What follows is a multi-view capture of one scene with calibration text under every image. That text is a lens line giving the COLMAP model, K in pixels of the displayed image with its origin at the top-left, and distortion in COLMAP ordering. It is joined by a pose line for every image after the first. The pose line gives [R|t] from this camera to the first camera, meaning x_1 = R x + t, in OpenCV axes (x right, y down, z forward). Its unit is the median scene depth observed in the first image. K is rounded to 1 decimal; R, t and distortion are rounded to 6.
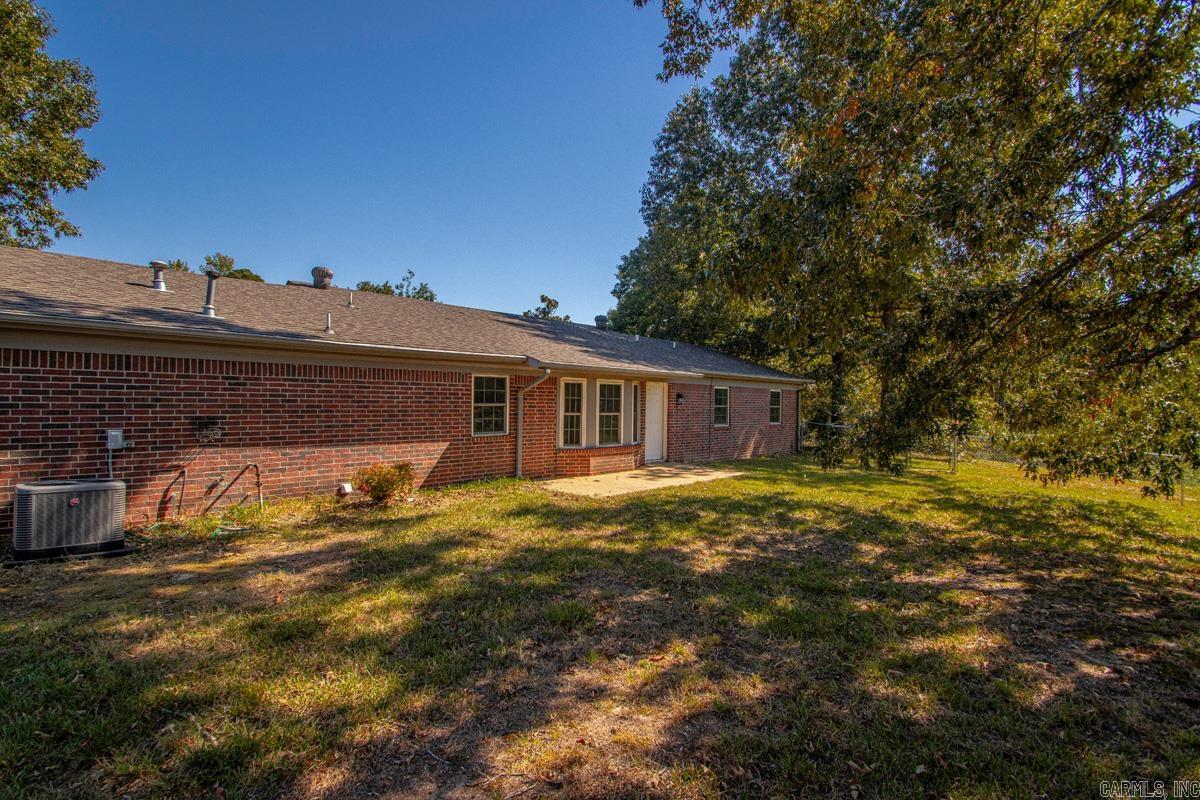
lens RADIAL K [[558.7, 0, 584.5], [0, 558.7, 403.2], [0, 0, 1]] dist [0.017535, -0.019315]
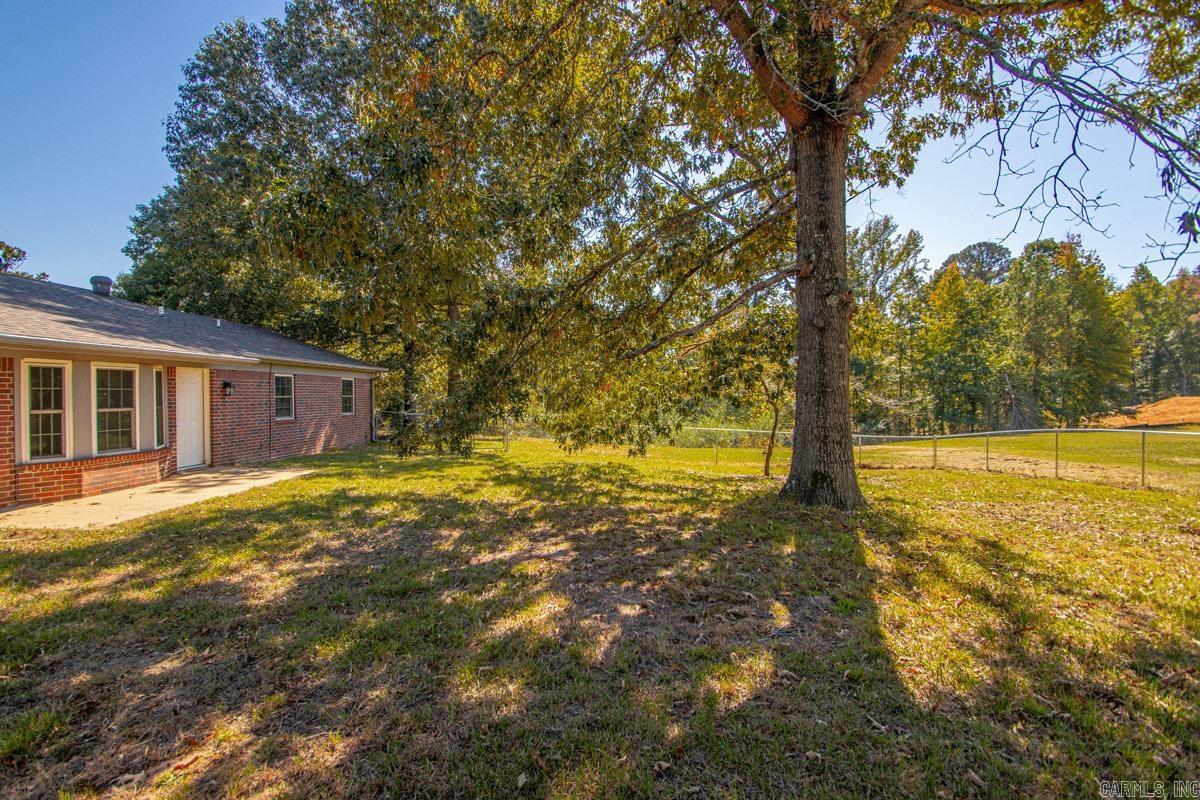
lens RADIAL K [[558.7, 0, 584.5], [0, 558.7, 403.2], [0, 0, 1]] dist [0.017535, -0.019315]
pose [[0.744827, -0.026306, 0.666739, 0.021060], [0.013538, 0.999613, 0.024315, 0.001297], [-0.667120, -0.009084, 0.744895, 0.071725]]
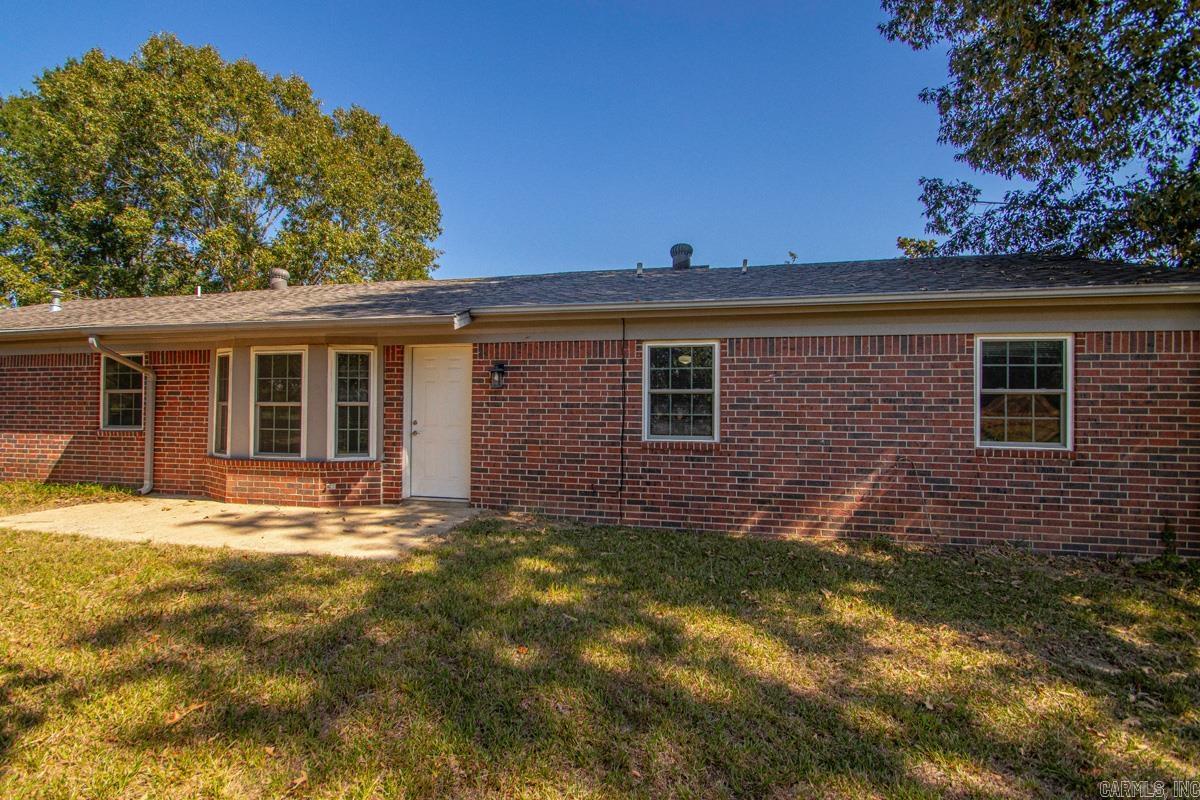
lens RADIAL K [[558.7, 0, 584.5], [0, 558.7, 403.2], [0, 0, 1]] dist [0.017535, -0.019315]
pose [[0.521567, 0.009944, -0.853153, 1.112383], [0.008829, 0.999816, 0.017051, 0.016301], [0.853165, -0.016426, 0.521383, 1.500474]]
